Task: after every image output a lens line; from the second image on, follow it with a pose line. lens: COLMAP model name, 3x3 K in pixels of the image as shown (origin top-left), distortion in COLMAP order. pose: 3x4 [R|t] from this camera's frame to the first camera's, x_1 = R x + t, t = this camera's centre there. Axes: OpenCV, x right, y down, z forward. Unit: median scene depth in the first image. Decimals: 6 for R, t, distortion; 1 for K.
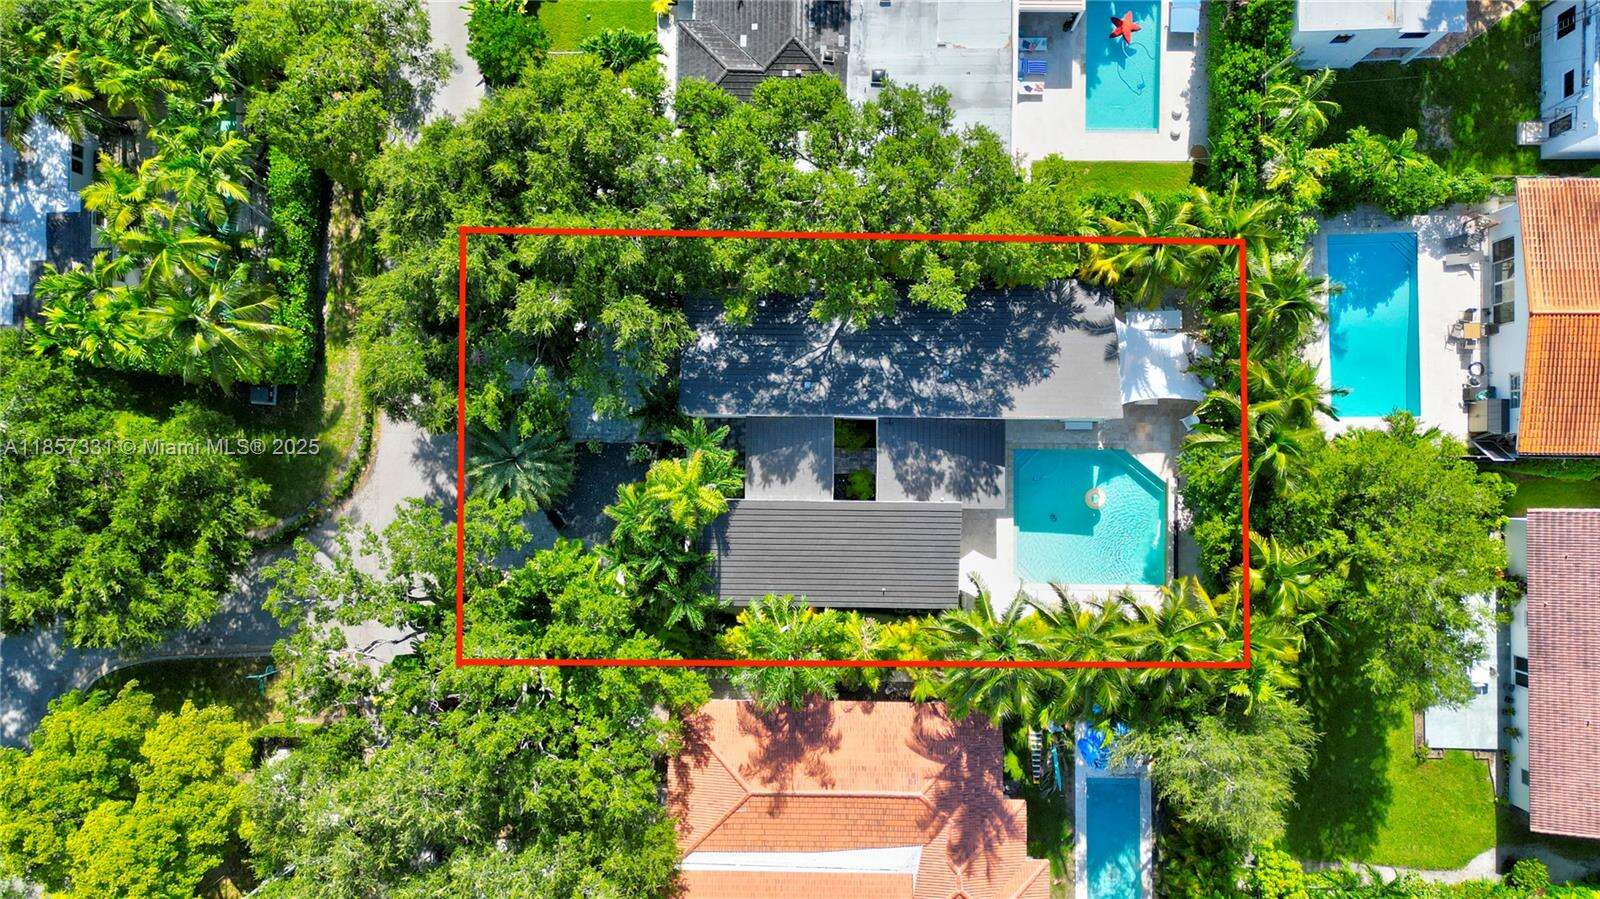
lens RADIAL K [[1131.5, 0, 803.3], [0, 1131.5, 443.8], [0, 0, 1]] dist [0.068999, -0.071933]
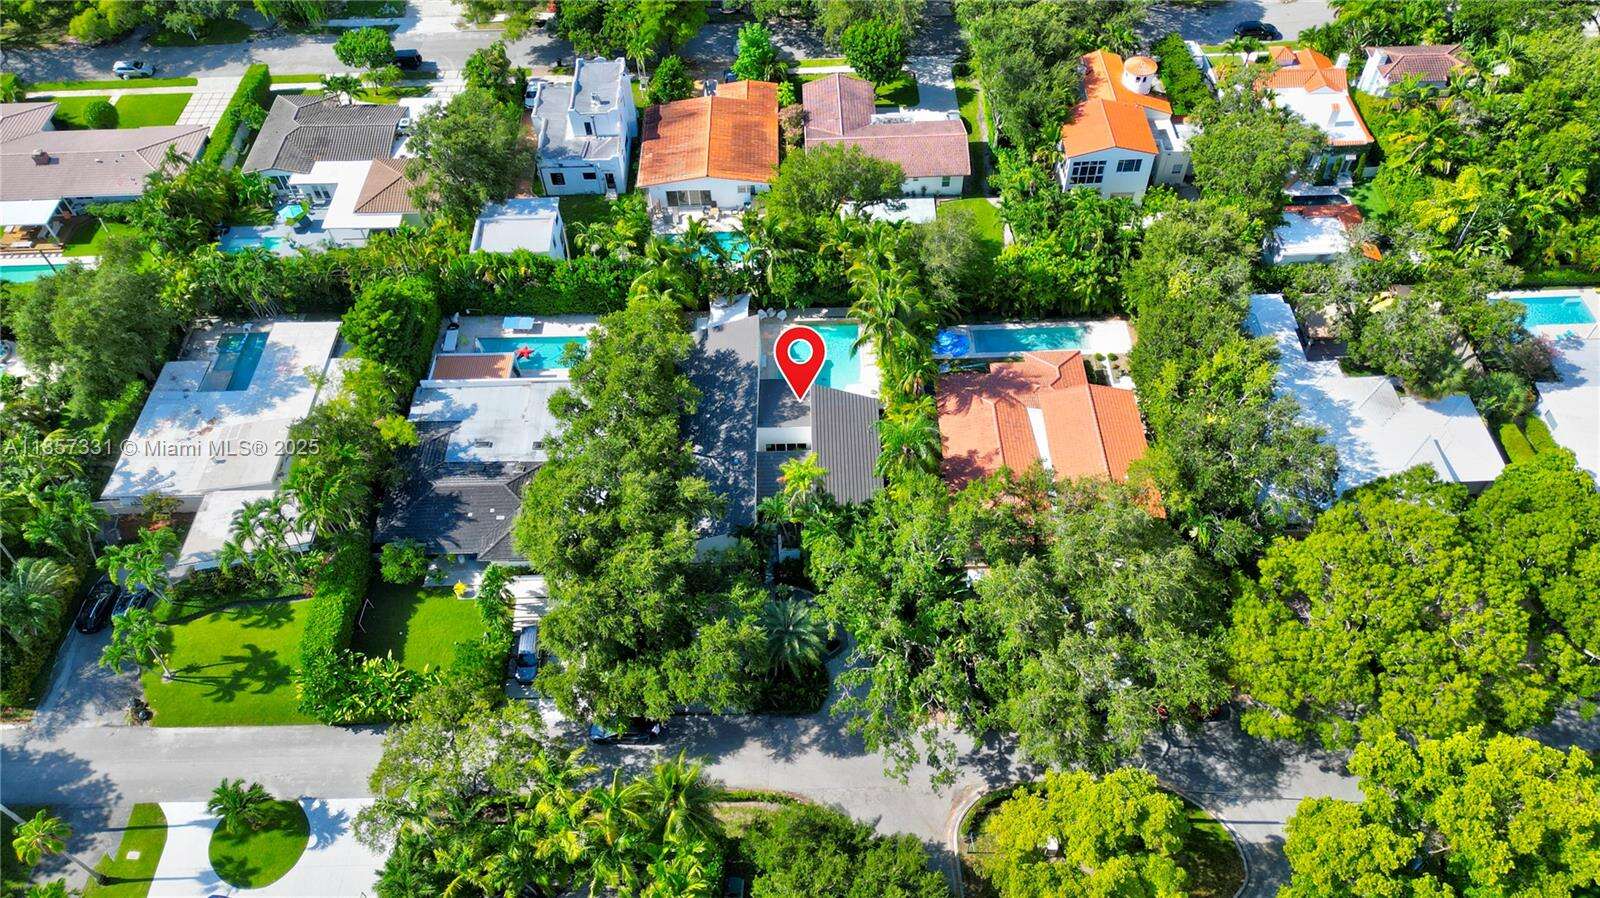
lens RADIAL K [[1131.5, 0, 803.3], [0, 1131.5, 443.3], [0, 0, 1]] dist [0.068999, -0.071933]
pose [[-0.019948, -0.758778, 0.651043, -0.959676], [0.999798, -0.016781, 0.011076, 0.021673], [0.002521, 0.651133, 0.758960, -0.173453]]
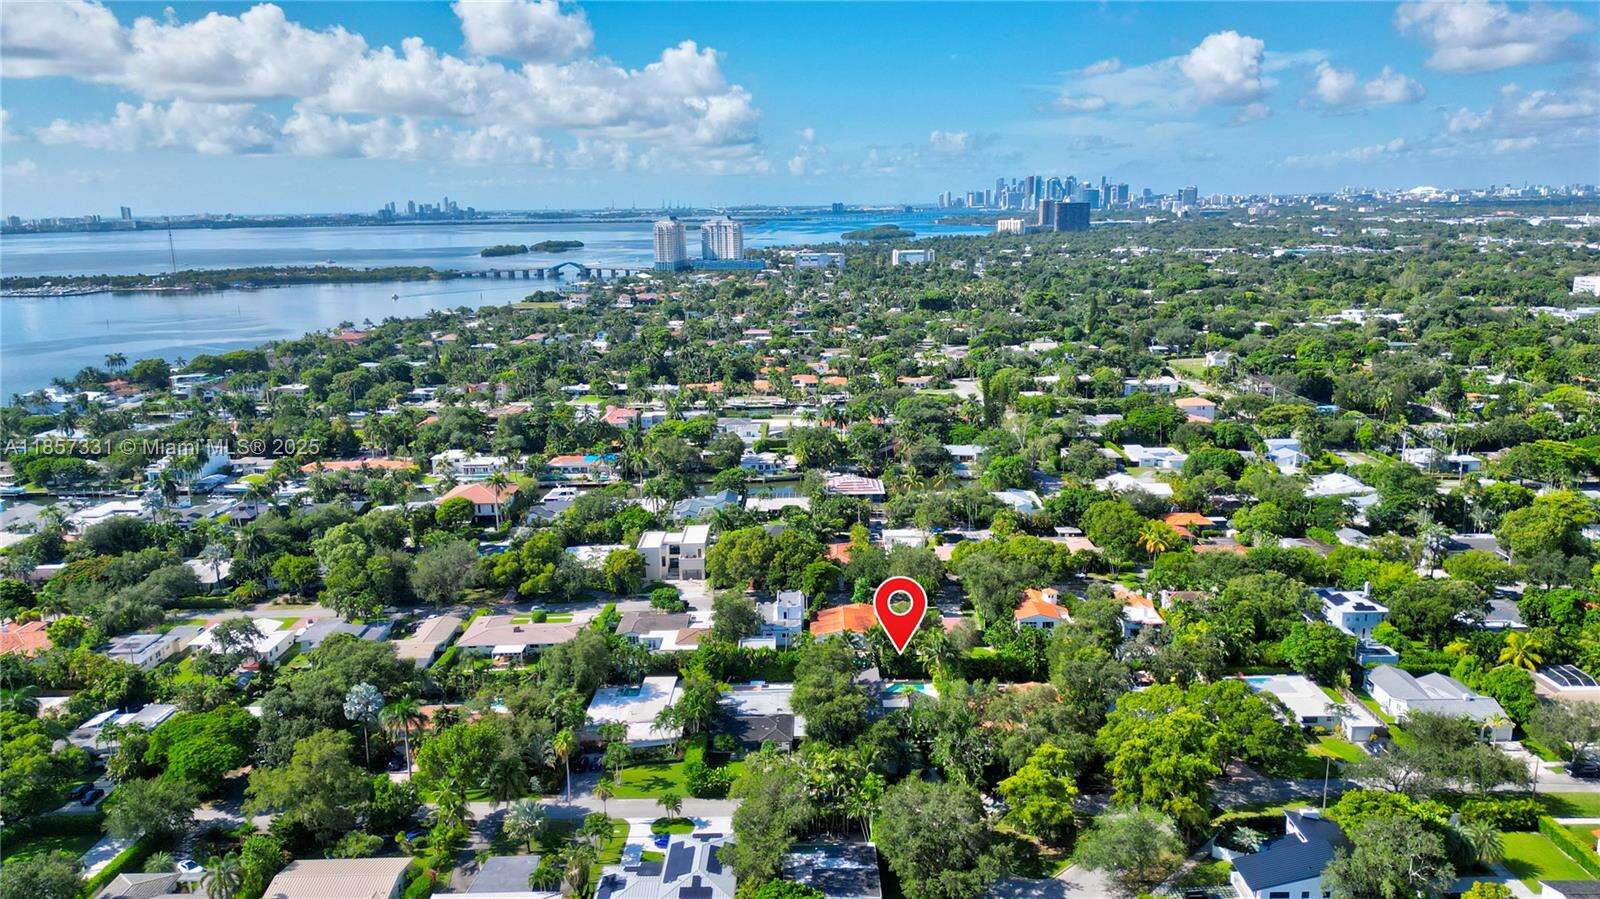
lens RADIAL K [[1131.5, 0, 803.3], [0, 1131.5, 443.8], [0, 0, 1]] dist [0.068999, -0.071933]
pose [[-0.005715, -0.185560, 0.982616, -3.120372], [0.999965, 0.004932, 0.006747, -0.286102], [-0.006098, 0.982621, 0.185525, -0.384622]]
